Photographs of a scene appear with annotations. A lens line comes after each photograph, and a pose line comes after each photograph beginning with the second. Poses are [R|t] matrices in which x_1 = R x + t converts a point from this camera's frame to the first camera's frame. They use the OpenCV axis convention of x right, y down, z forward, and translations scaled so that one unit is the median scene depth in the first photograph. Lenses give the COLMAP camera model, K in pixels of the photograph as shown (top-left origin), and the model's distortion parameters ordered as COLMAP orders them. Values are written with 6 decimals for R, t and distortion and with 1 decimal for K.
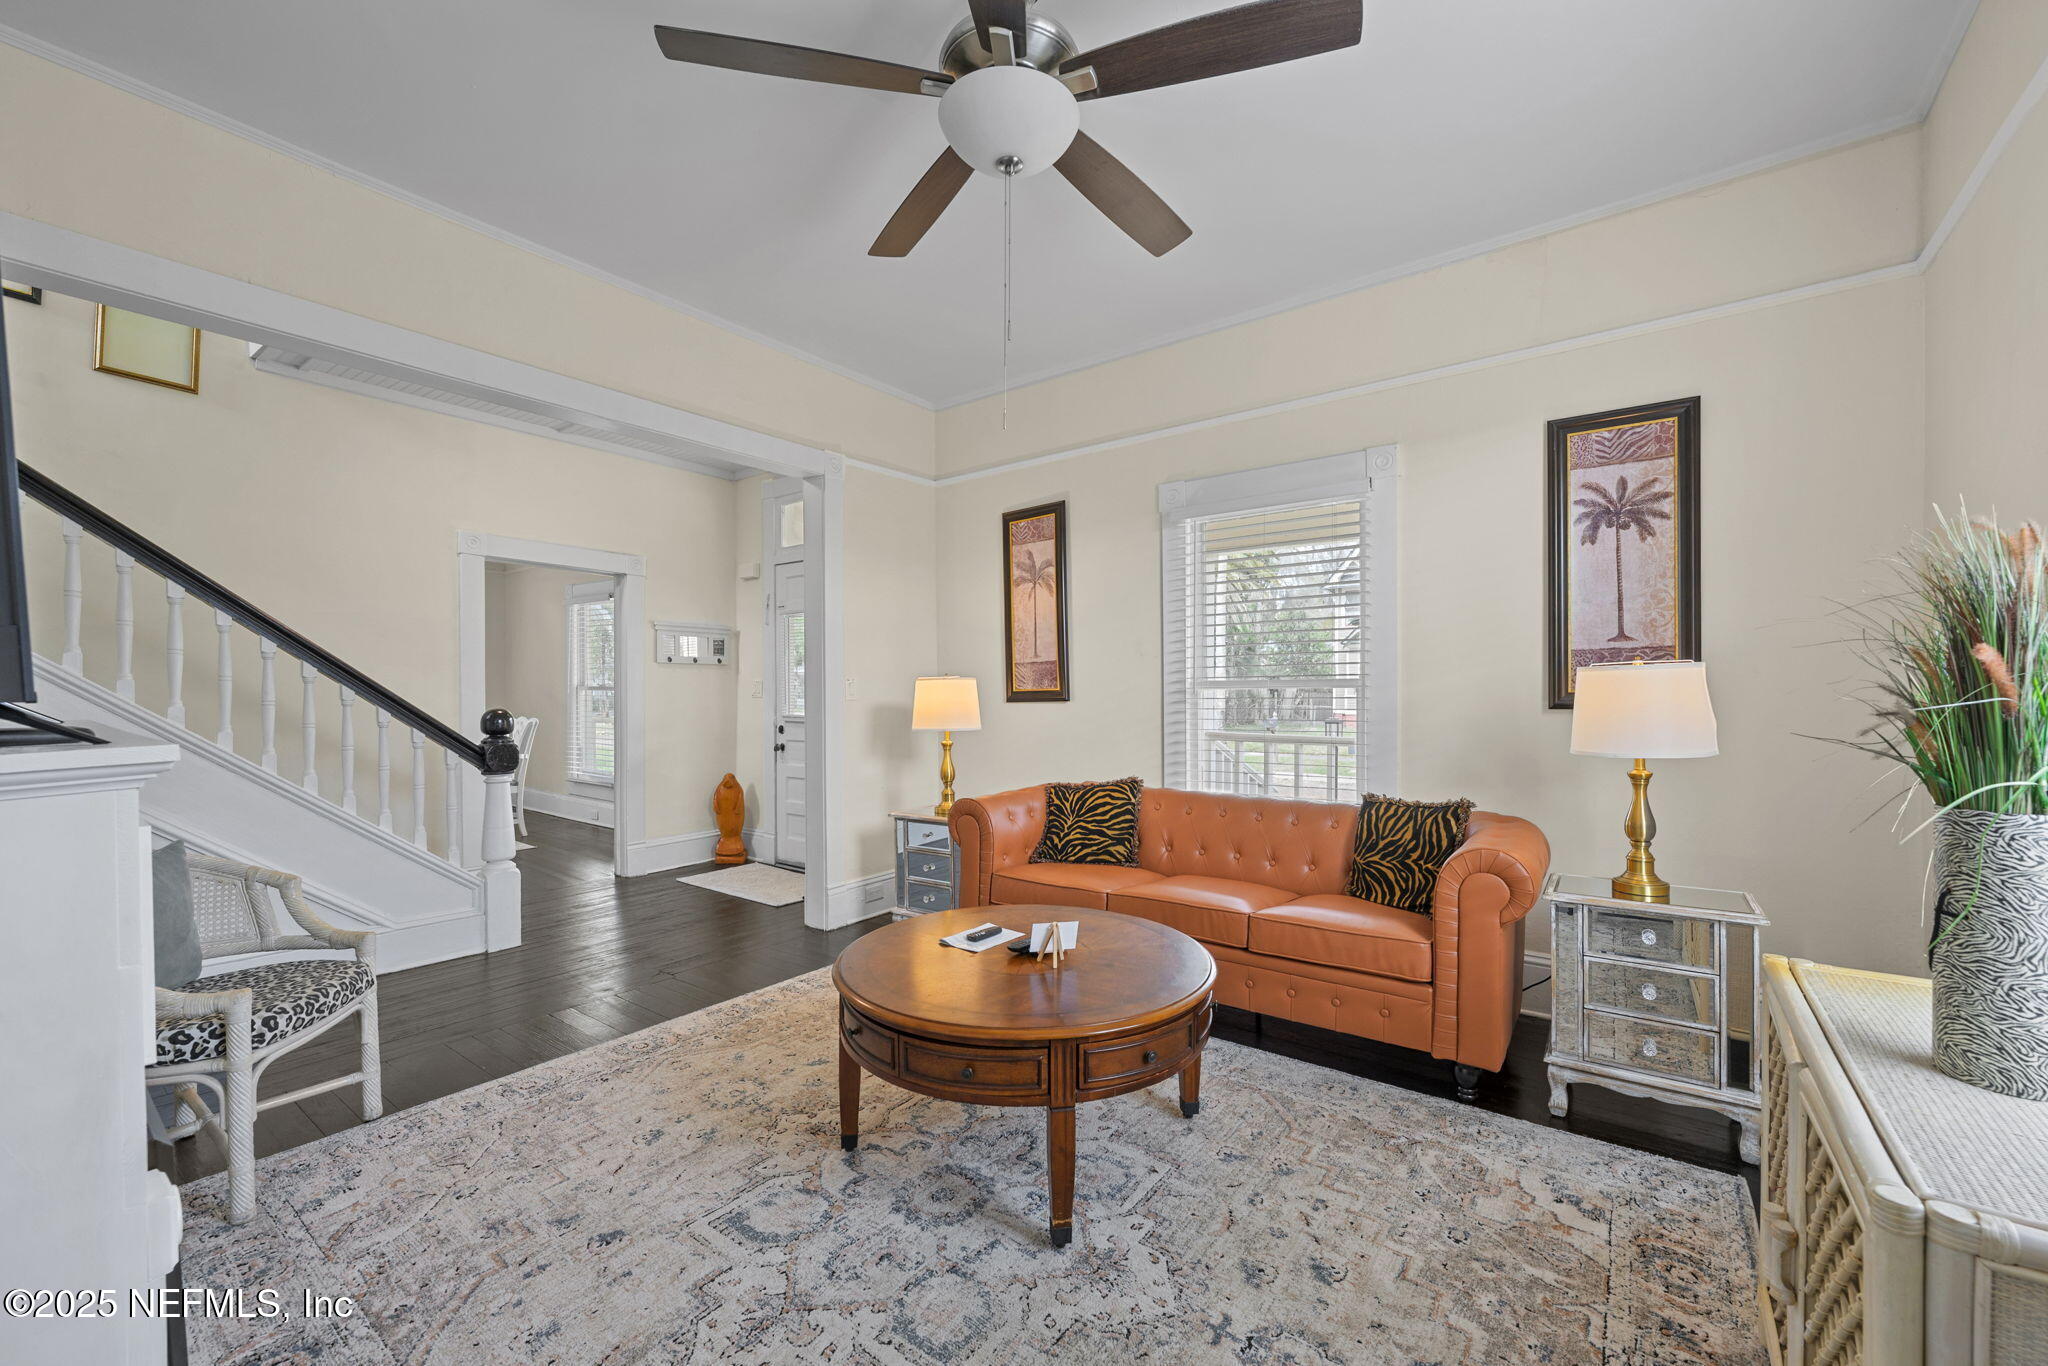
lens RADIAL K [[817.3, 0, 1024.0], [0, 817.3, 683.0], [0, 0, 1]] dist [-0.000723, -0.000031]
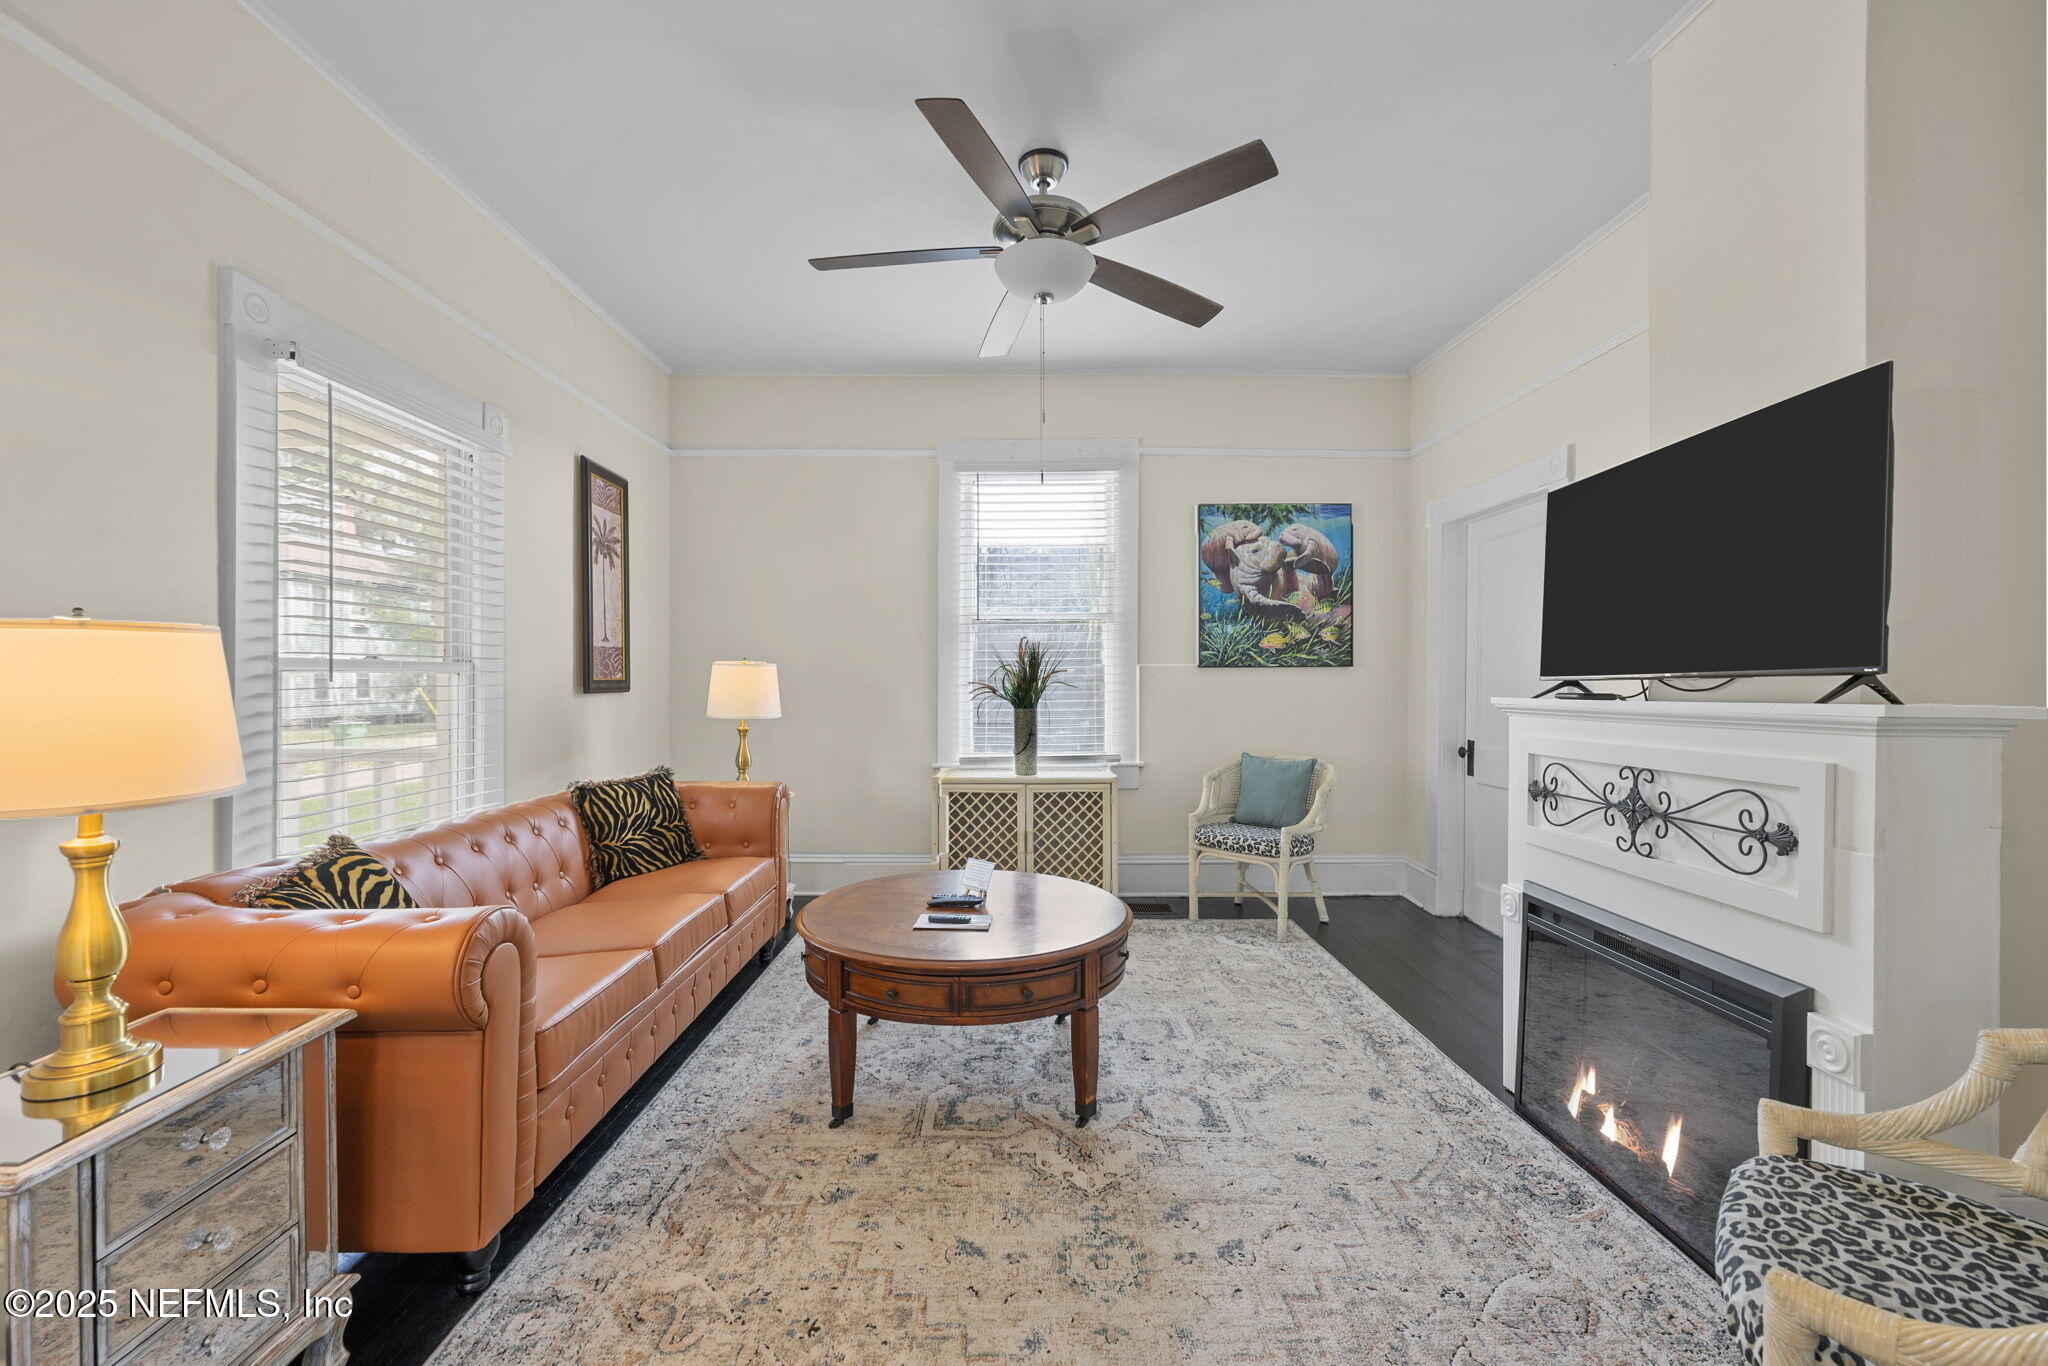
lens RADIAL K [[817.3, 0, 1024.0], [0, 817.3, 683.0], [0, 0, 1]] dist [-0.000723, -0.000031]
pose [[-0.608131, -0.001568, 0.793835, -0.942889], [-0.004600, 0.999988, -0.001548, 0.020269], [-0.793824, -0.004594, -0.608131, 1.619747]]
